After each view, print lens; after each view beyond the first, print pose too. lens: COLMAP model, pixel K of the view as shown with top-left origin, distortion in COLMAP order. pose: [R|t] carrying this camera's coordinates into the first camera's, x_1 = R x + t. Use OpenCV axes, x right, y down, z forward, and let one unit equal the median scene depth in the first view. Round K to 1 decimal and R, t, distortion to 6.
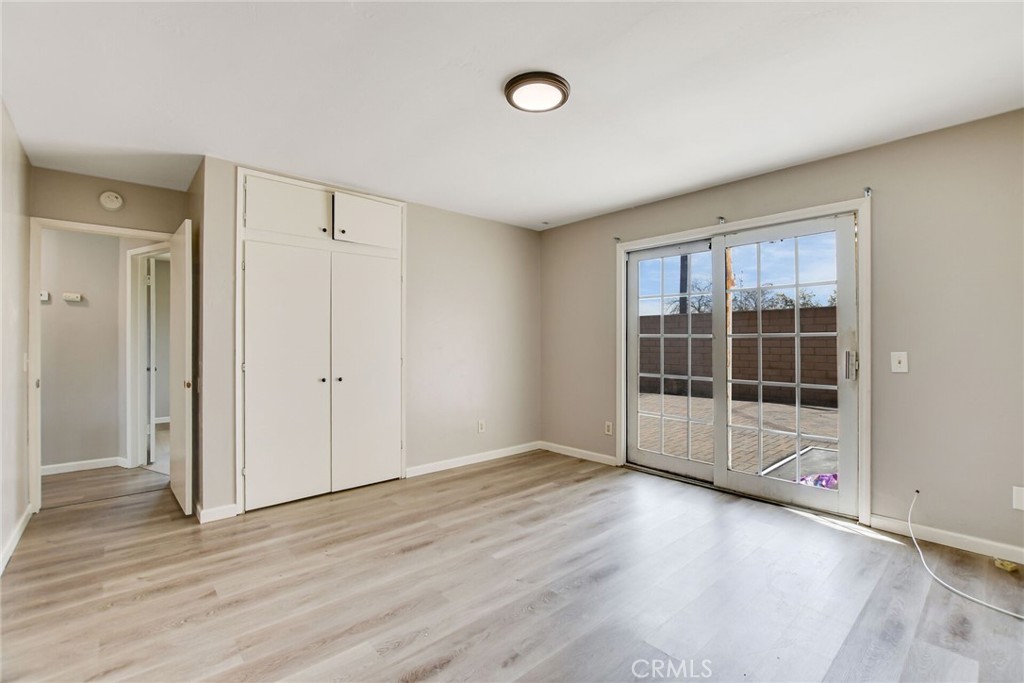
lens RADIAL K [[449.8, 0, 508.3], [0, 449.8, 339.2], [0, 0, 1]] dist [-0.011121, -0.000162]
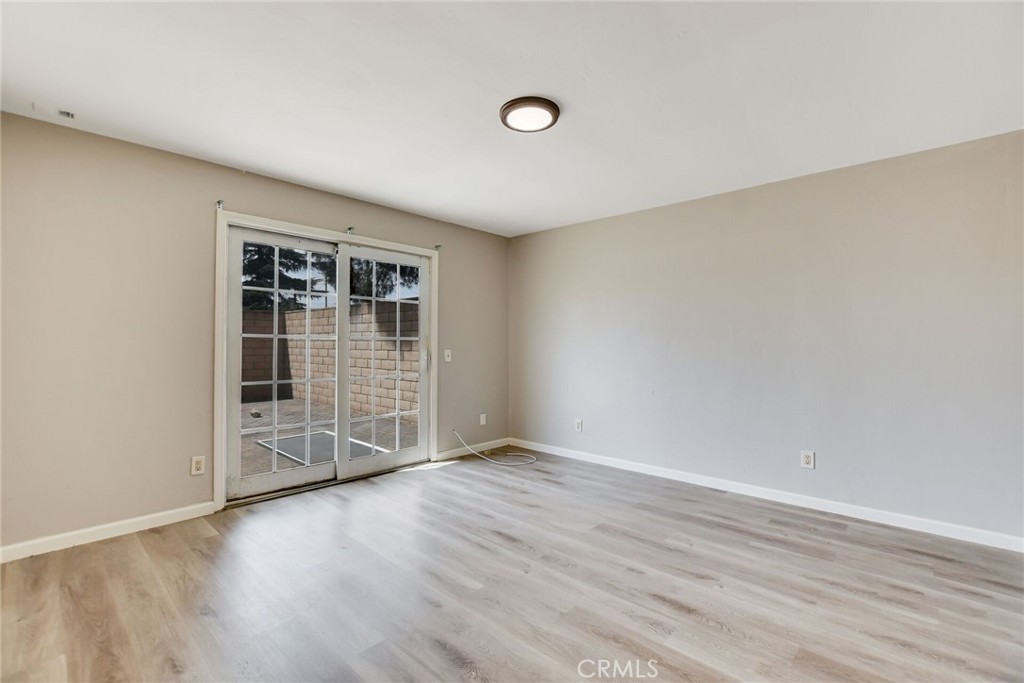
lens RADIAL K [[449.8, 0, 508.1], [0, 449.8, 345.2], [0, 0, 1]] dist [-0.011121, -0.000162]
pose [[-0.085391, -0.001984, 0.996346, -0.665204], [-0.009157, 0.999957, 0.001206, 0.005811], [-0.996305, -0.009020, -0.085405, 0.747083]]
